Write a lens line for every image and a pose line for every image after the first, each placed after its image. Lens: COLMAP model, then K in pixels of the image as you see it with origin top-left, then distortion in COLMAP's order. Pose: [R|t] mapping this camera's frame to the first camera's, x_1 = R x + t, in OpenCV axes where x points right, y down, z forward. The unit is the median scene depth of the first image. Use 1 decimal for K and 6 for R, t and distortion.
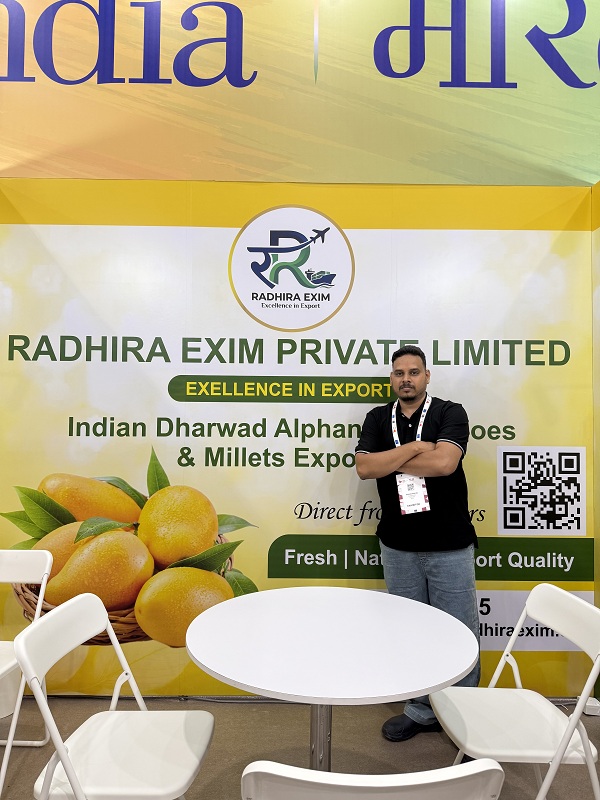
lens RADIAL K [[578.2, 0, 301.9], [0, 578.2, 397.8], [0, 0, 1]] dist [0.102148, -0.128428]
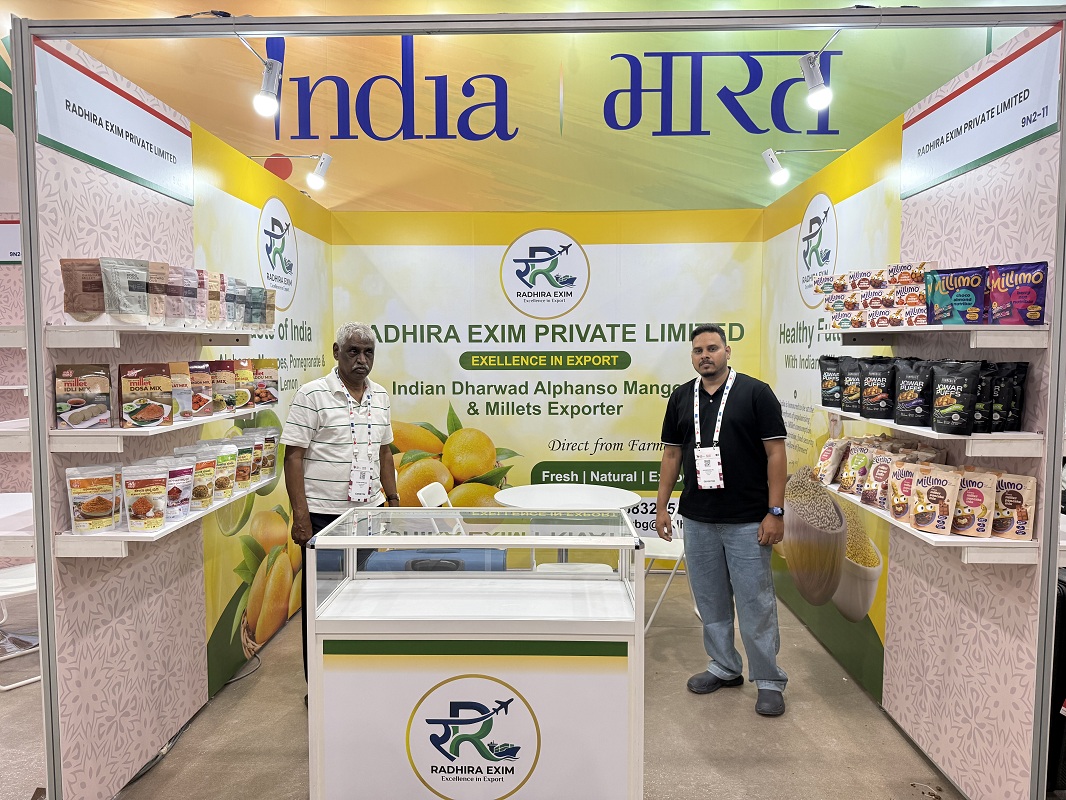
lens RADIAL K [[770.5, 0, 531.7], [0, 770.5, 414.0], [0, 0, 1]] dist [0.102148, -0.128428]
pose [[0.999286, -0.008693, -0.036775, 0.016194], [0.012678, 0.993900, 0.109554, -0.091629], [0.035599, -0.109942, 0.993300, -0.890697]]
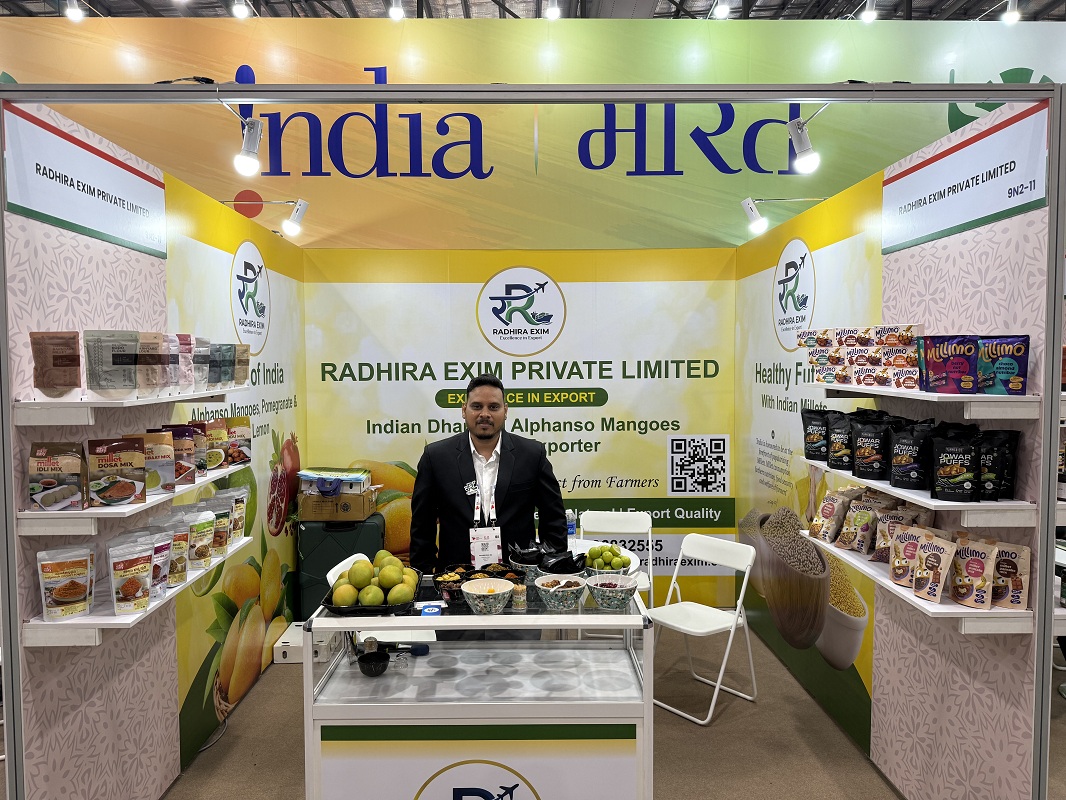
lens RADIAL K [[770.5, 0, 531.9], [0, 770.5, 407.2], [0, 0, 1]] dist [0.102148, -0.128428]
pose [[0.999780, -0.017453, 0.011655, -0.017575], [0.016358, 0.995966, 0.088227, -0.156610], [-0.013148, -0.088017, 0.996032, -0.865702]]
